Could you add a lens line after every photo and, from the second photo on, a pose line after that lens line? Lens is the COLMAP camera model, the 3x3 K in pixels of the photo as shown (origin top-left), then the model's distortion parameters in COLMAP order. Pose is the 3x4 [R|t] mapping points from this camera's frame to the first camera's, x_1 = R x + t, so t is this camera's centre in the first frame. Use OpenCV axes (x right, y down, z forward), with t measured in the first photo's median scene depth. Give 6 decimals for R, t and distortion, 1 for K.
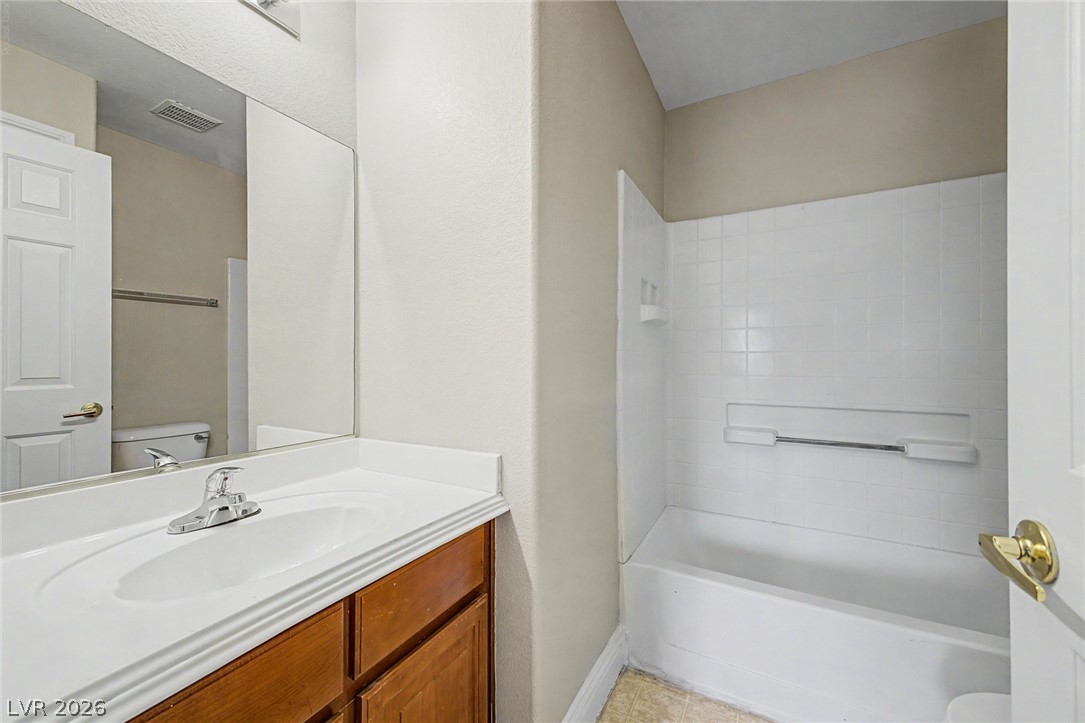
lens RADIAL K [[420.5, 0, 538.9], [0, 420.5, 357.9], [0, 0, 1]] dist [0.026877, 0.000024]
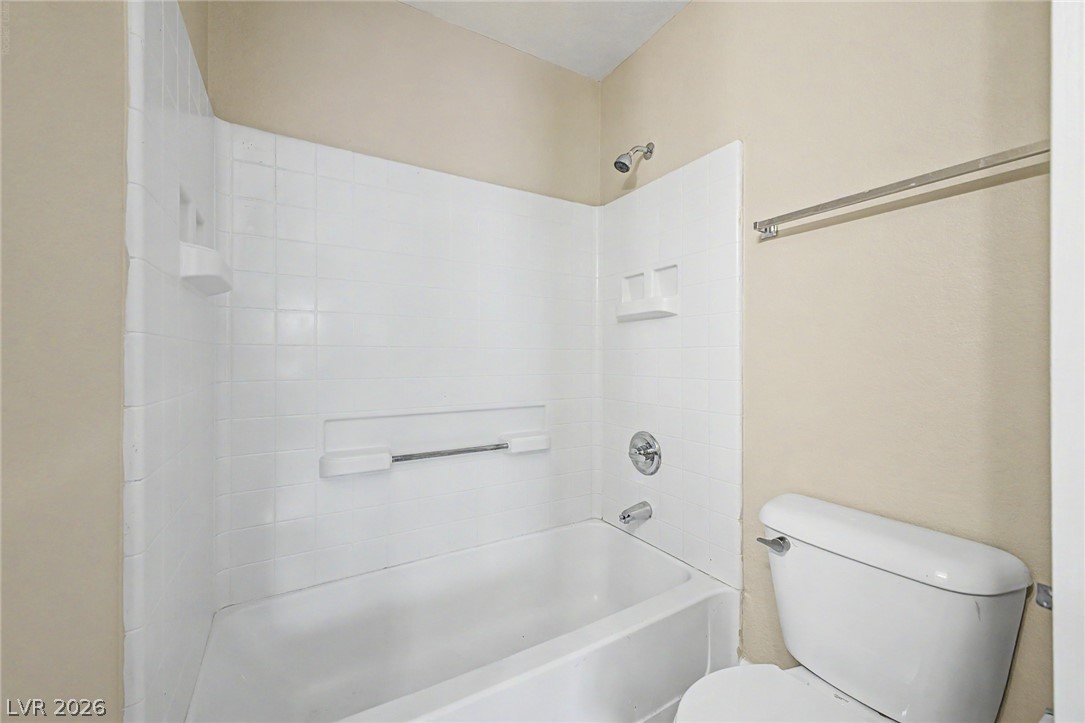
lens RADIAL K [[426.9, 0, 532.5], [0, 426.9, 351.6], [0, 0, 1]] dist [-0.002525, -0.000185]
pose [[0.509902, 0.012058, 0.860148, 0.028198], [-0.005262, 0.999927, -0.010899, 0.004684], [-0.860217, 0.001031, 0.509928, 0.387227]]
